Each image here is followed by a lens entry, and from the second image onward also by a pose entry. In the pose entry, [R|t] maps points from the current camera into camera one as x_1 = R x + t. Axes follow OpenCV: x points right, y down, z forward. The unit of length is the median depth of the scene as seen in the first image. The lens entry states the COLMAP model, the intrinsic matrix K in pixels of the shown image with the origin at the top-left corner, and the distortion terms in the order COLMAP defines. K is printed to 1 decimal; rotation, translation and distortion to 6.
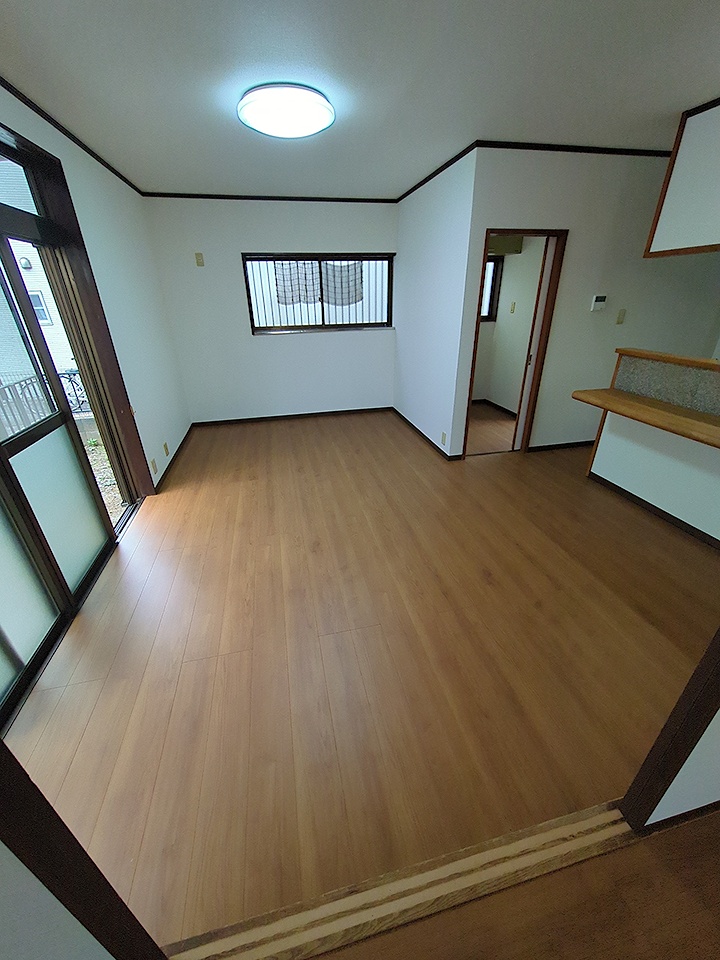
lens RADIAL K [[377.6, 0, 360.5], [0, 377.6, 482.2], [0, 0, 1]] dist [-0.002358, 0.000403]
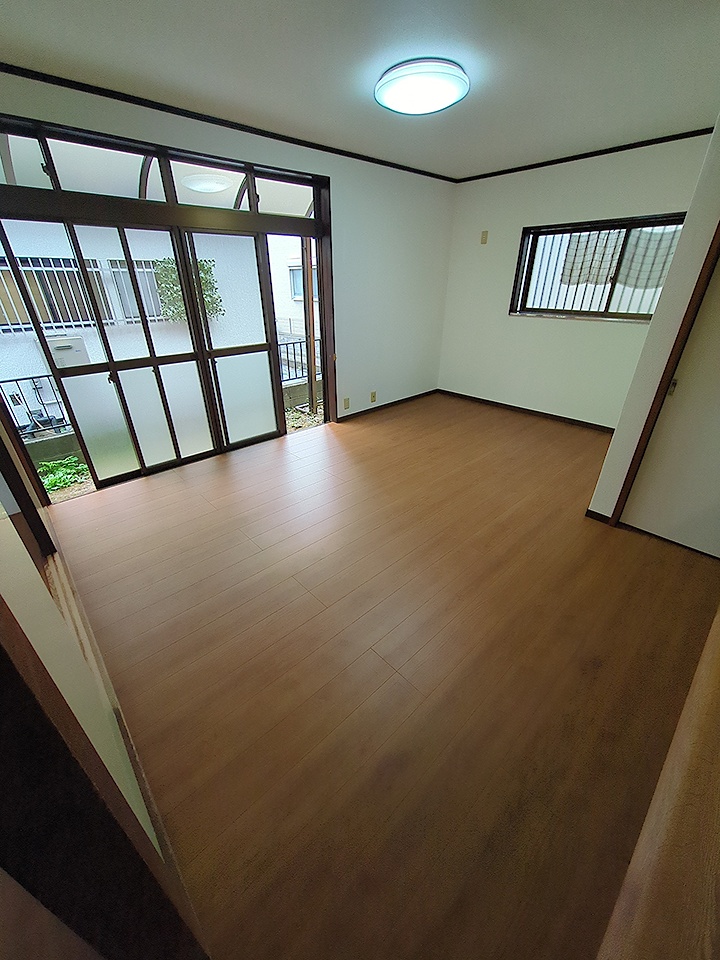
lens RADIAL K [[383.9, 0, 360.0], [0, 383.9, 480.0], [0, 0, 1]] dist [0.001323, 0.000211]
pose [[0.505334, 0.417891, -0.754986, 0.432729], [-0.391466, 0.890725, 0.231005, -0.093680], [0.769020, 0.178817, 0.613704, 0.183824]]
